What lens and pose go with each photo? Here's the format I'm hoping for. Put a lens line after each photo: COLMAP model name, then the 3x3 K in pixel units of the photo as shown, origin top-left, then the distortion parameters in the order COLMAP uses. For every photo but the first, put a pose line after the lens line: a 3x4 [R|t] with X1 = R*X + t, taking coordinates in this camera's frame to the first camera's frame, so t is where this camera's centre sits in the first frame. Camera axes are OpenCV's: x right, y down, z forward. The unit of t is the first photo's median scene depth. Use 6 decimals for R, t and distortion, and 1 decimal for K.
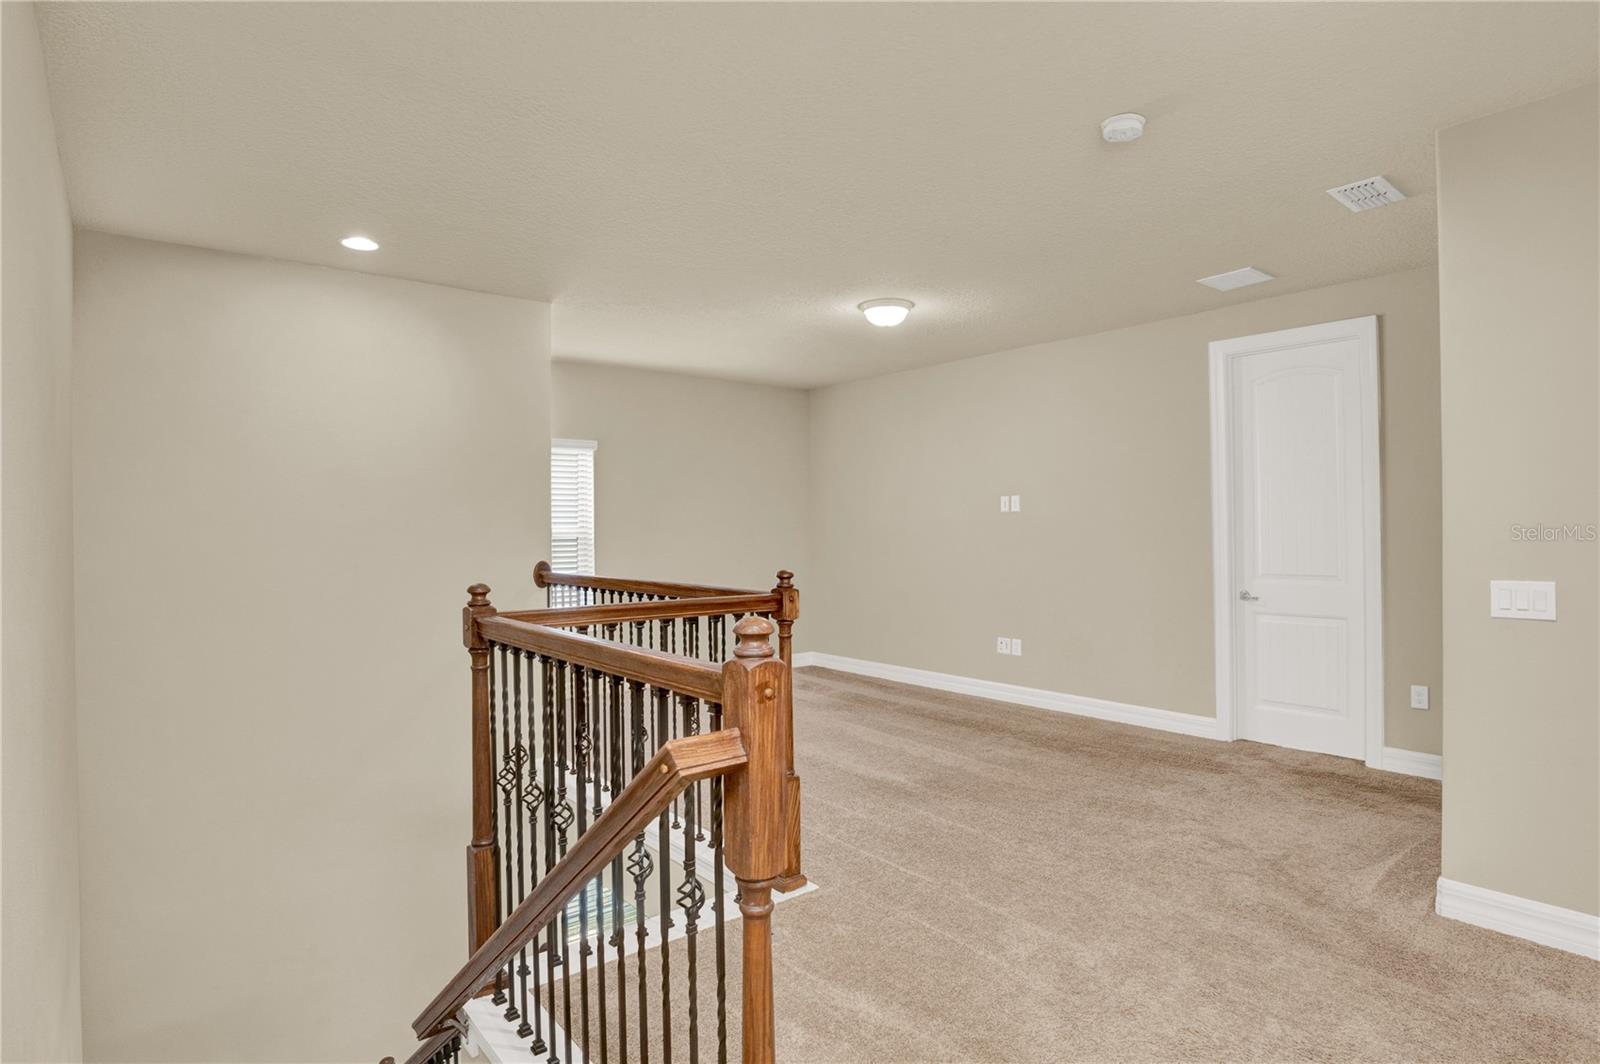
lens RADIAL K [[865.4, 0, 802.2], [0, 865.4, 516.7], [0, 0, 1]] dist [-0.047384, 0.018159]
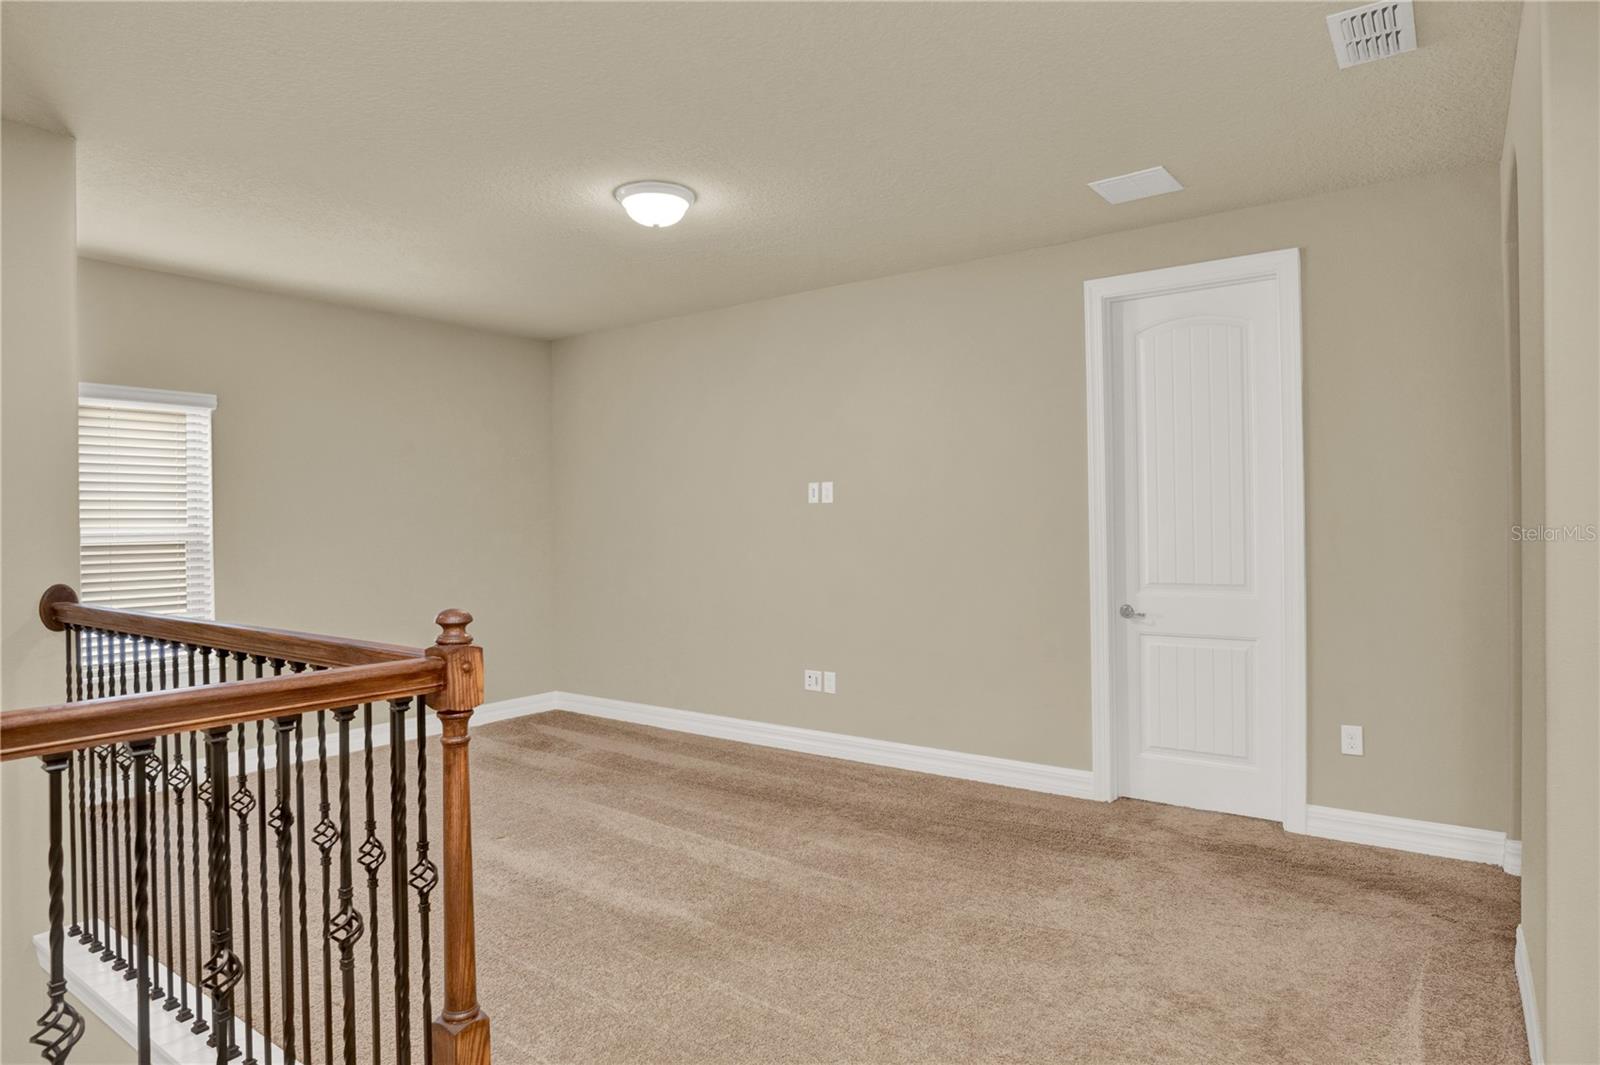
lens RADIAL K [[918.8, 0, 808.6], [0, 918.8, 535.8], [0, 0, 1]] dist [-0.040451, 0.001421]
pose [[0.965531, -0.006581, 0.260205, 0.028874], [0.000342, 0.999712, 0.024015, 0.004490], [-0.260288, -0.023098, 0.965255, 0.306486]]
